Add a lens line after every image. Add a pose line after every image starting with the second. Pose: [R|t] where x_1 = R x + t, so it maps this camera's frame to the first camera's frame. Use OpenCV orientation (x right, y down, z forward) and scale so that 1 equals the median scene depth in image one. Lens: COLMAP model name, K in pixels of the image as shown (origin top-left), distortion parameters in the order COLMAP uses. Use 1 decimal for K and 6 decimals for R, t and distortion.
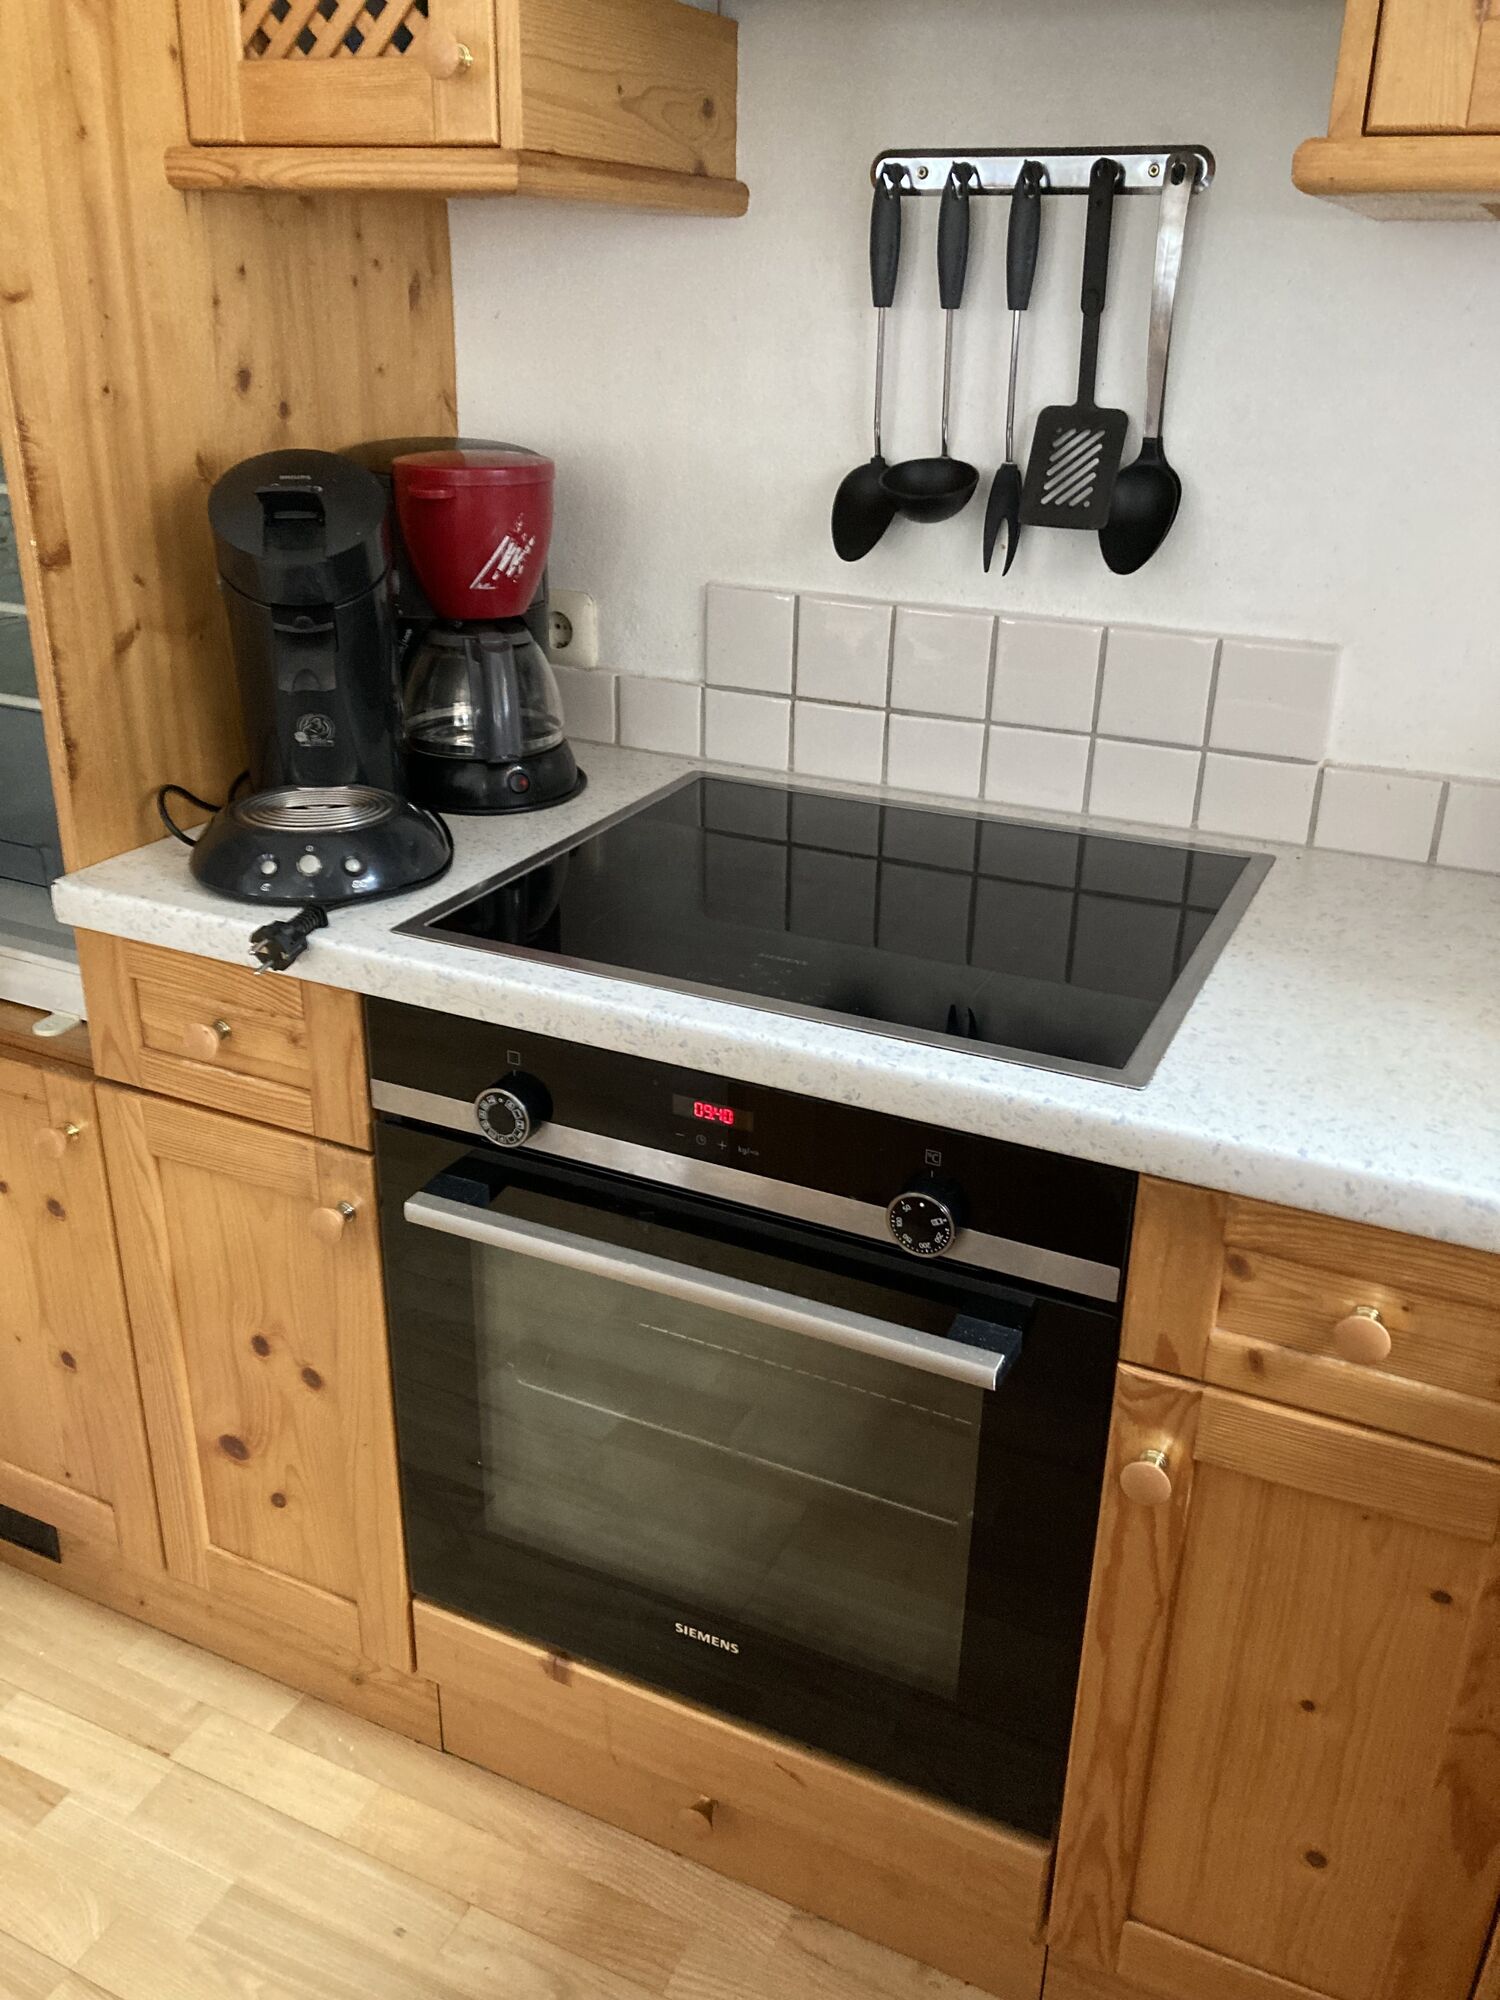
lens RADIAL K [[1628.8, 0, 751.7], [0, 1628.8, 1003.0], [0, 0, 1]] dist [0.006667, -0.001427]
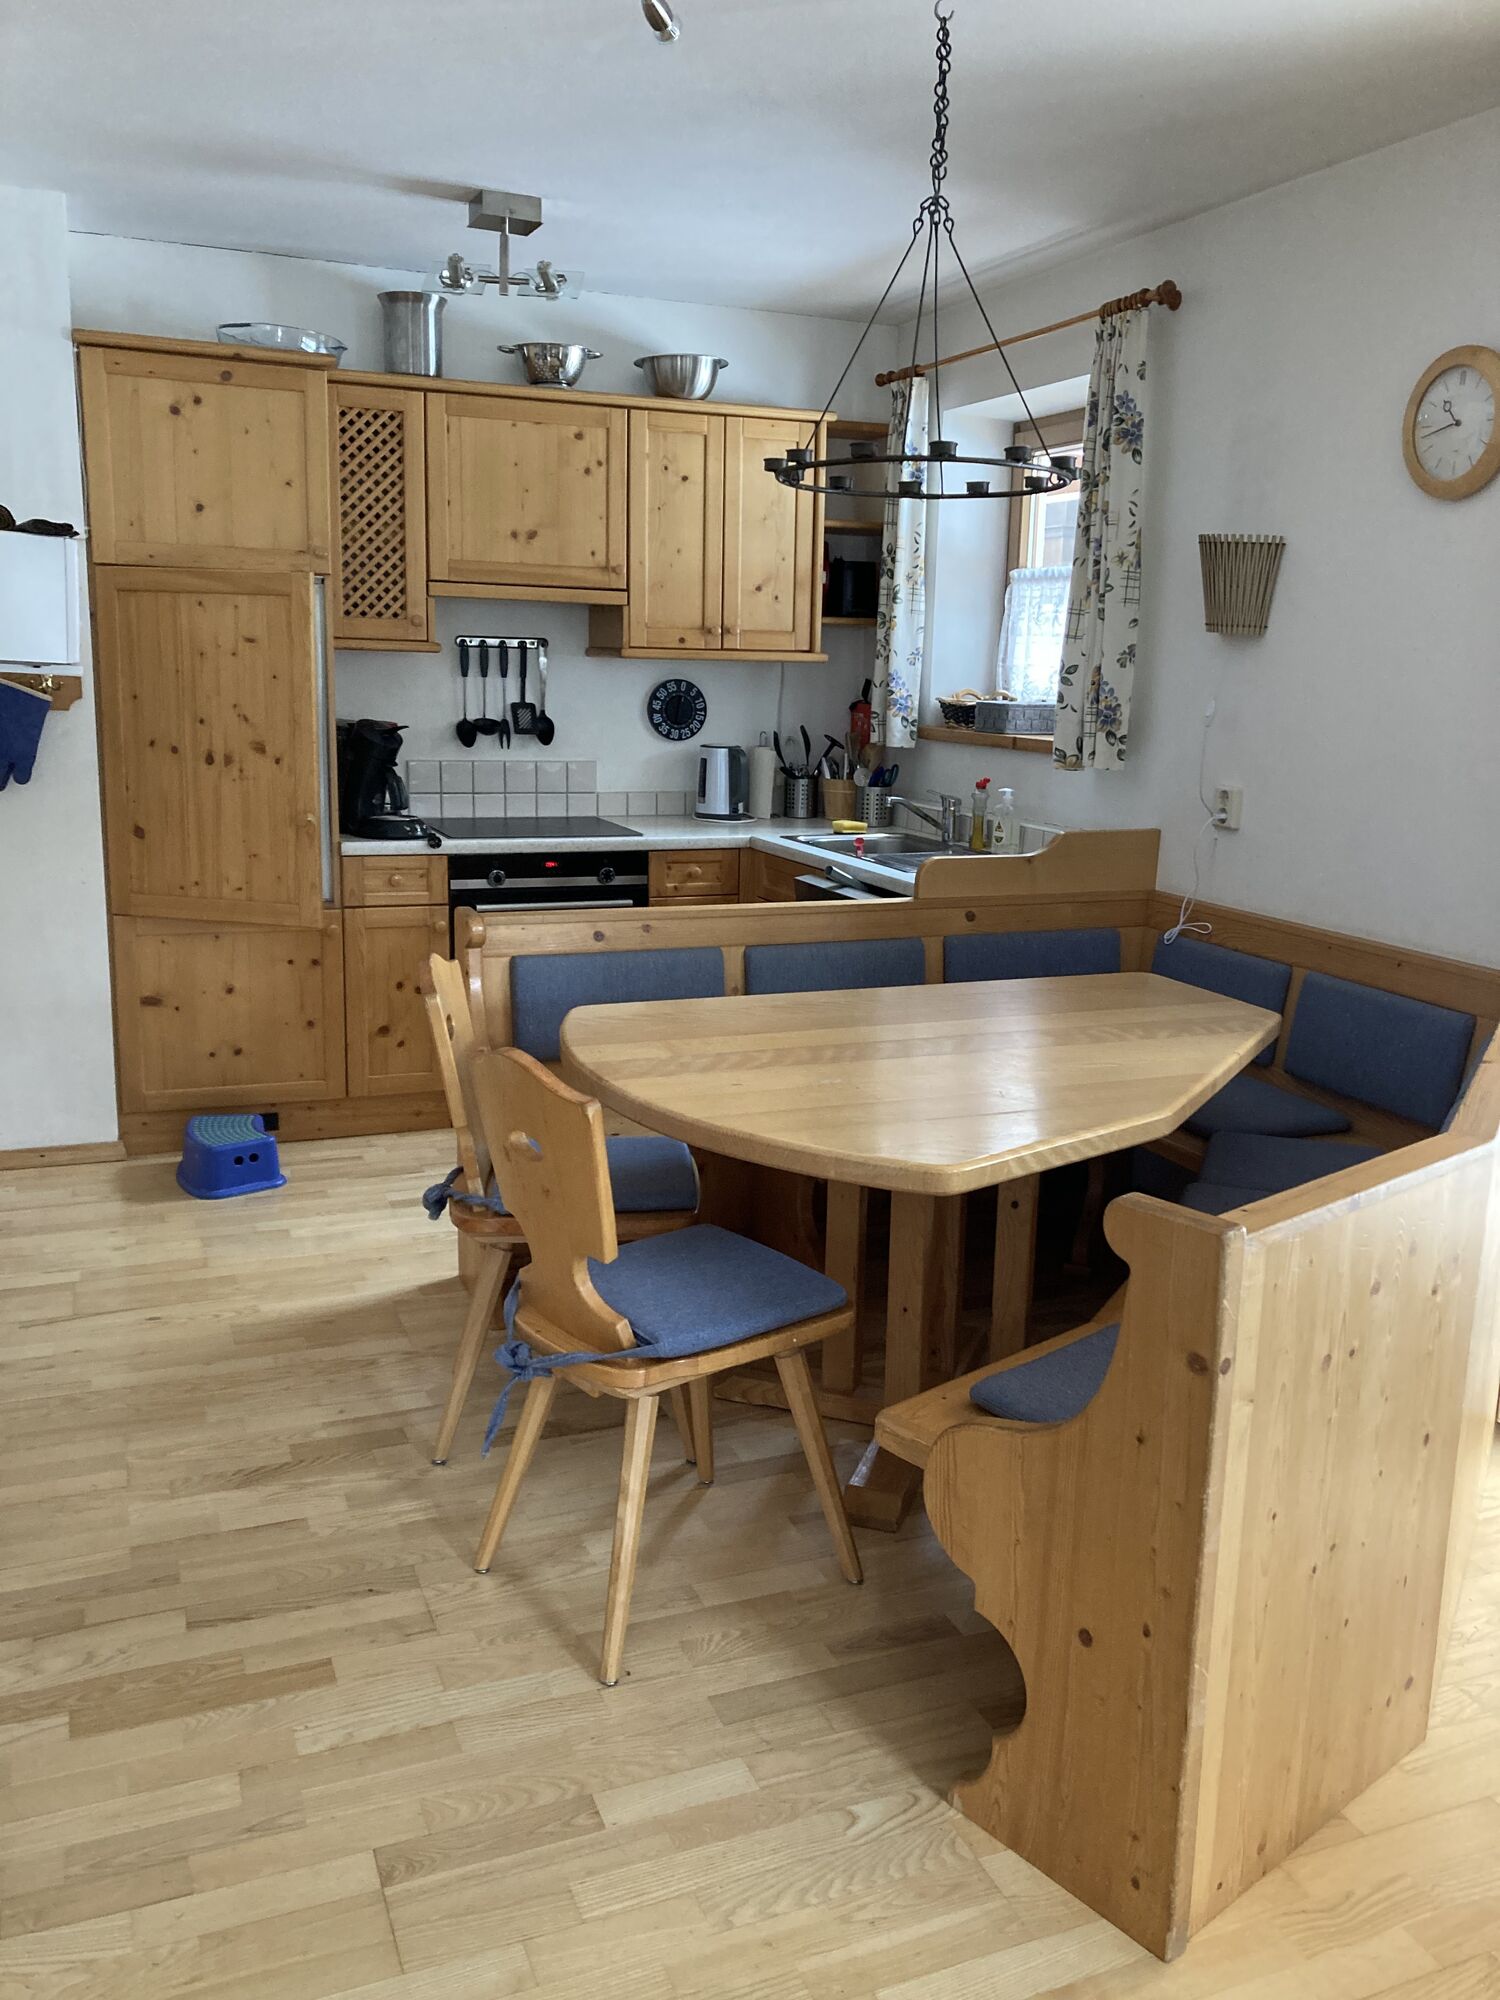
lens RADIAL K [[1628.8, 0, 751.2], [0, 1628.8, 997.2], [0, 0, 1]] dist [0.006667, -0.001427]
pose [[0.675129, -0.154689, 0.721299, -2.195467], [0.278322, 0.958920, -0.054858, 0.612574], [-0.683182, 0.237790, 0.690448, -1.719678]]
